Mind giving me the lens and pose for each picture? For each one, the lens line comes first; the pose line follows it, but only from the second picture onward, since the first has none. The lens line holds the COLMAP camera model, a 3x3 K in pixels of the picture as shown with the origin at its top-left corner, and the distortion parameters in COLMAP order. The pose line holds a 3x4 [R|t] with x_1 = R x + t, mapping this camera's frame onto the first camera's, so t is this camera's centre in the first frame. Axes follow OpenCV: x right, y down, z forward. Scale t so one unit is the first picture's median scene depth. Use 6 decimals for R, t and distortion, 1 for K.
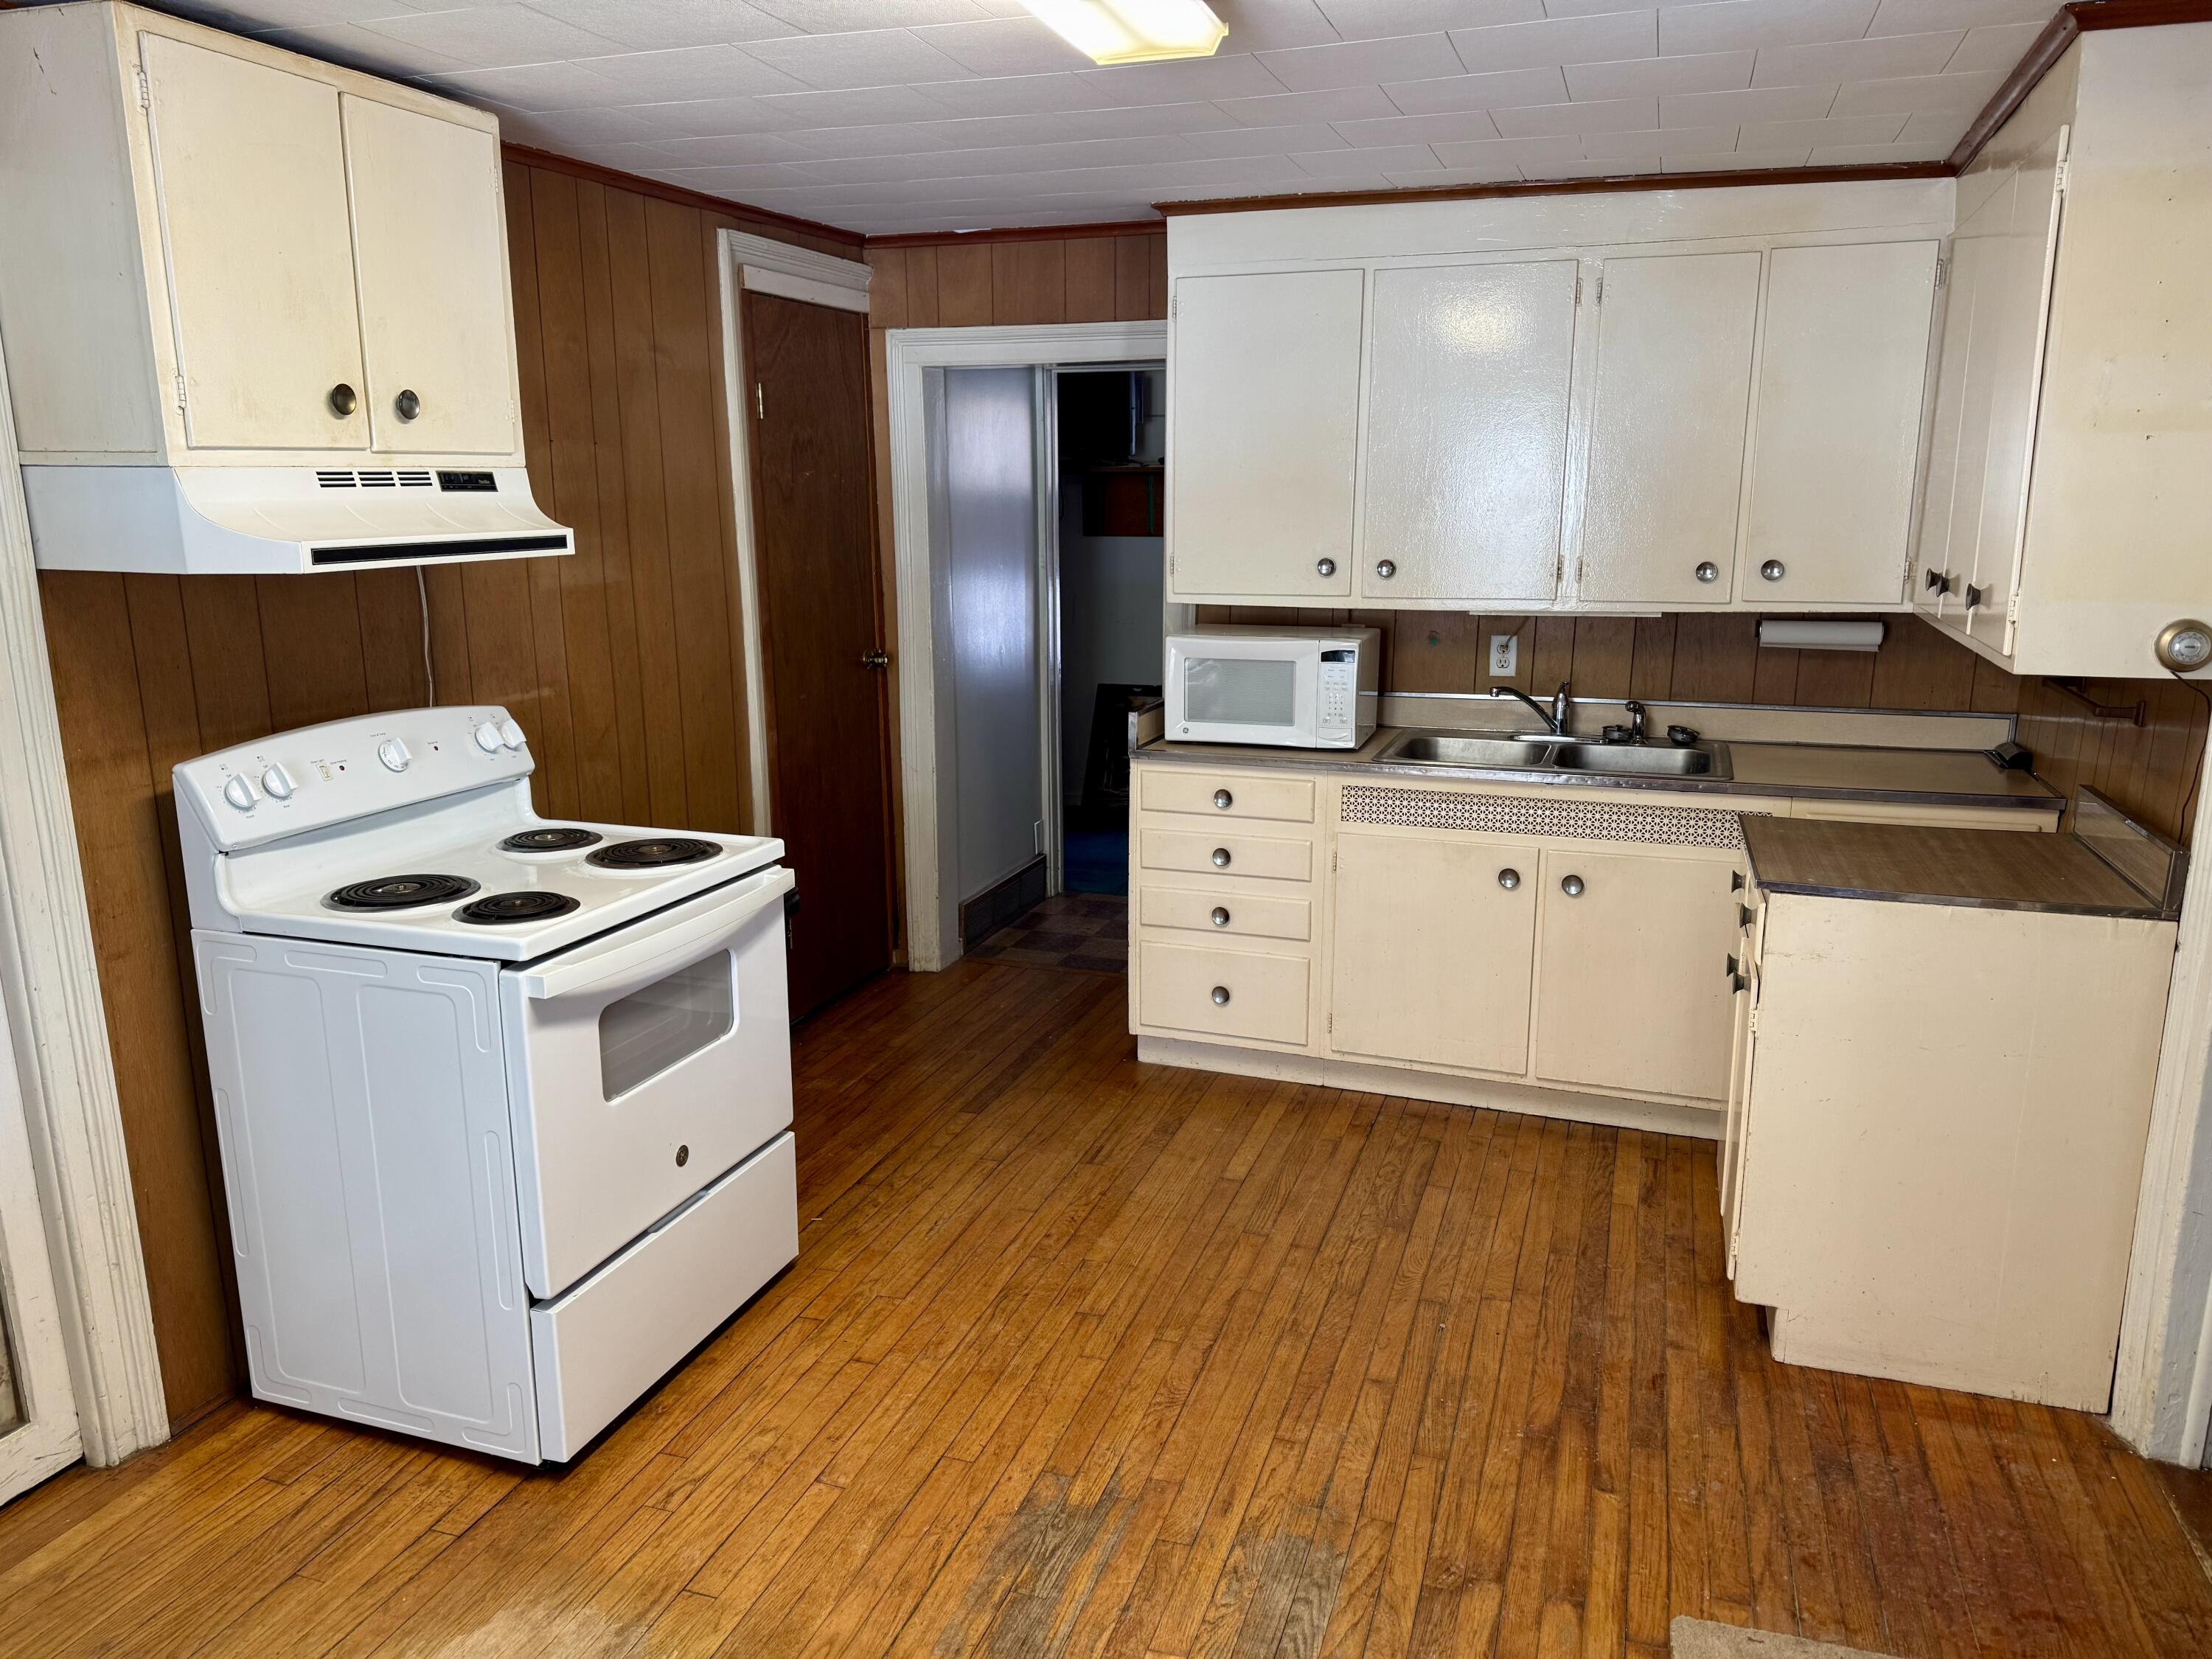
lens RADIAL K [[1568.3, 0, 1107.1], [0, 1568.3, 833.5], [0, 0, 1]] dist [0.031650, -0.042139]
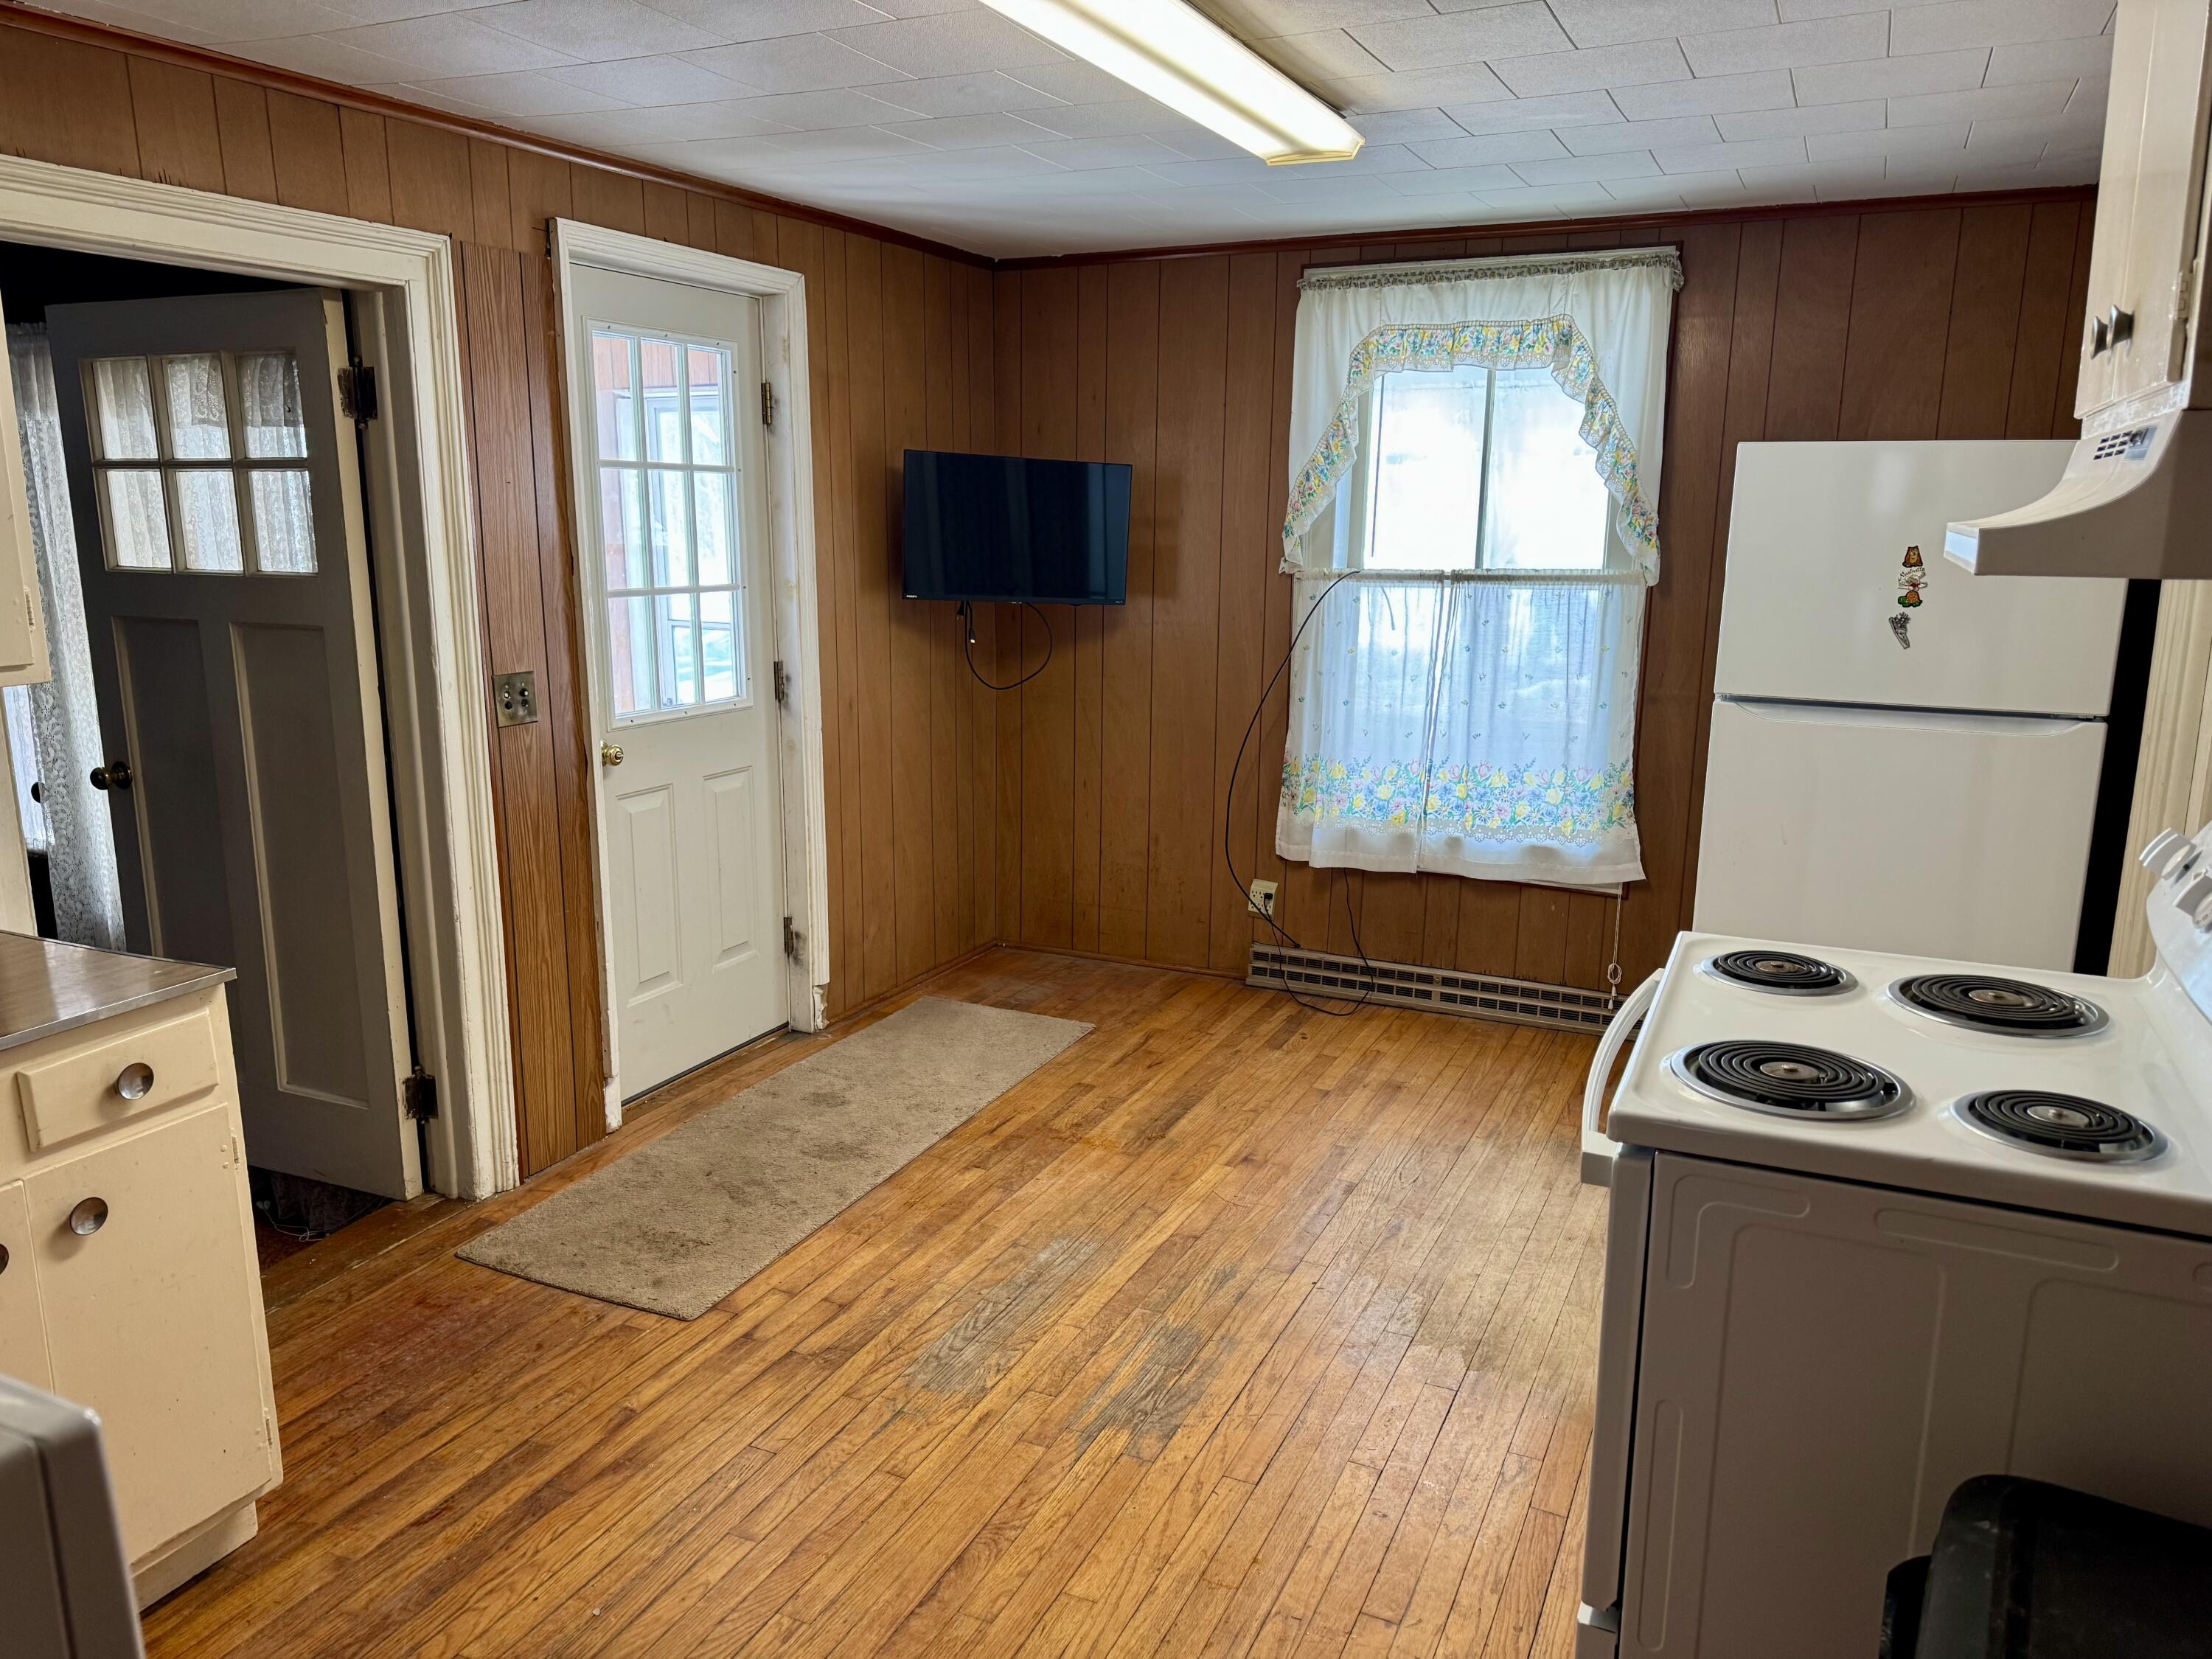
lens RADIAL K [[1568.3, 0, 1098.0], [0, 1568.3, 829.0], [0, 0, 1]] dist [0.031650, -0.042139]
pose [[-0.994027, -0.019382, 0.107403, -0.108339], [0.026691, 0.911046, 0.411440, -0.377828], [-0.105823, 0.411850, -0.905086, 1.785119]]
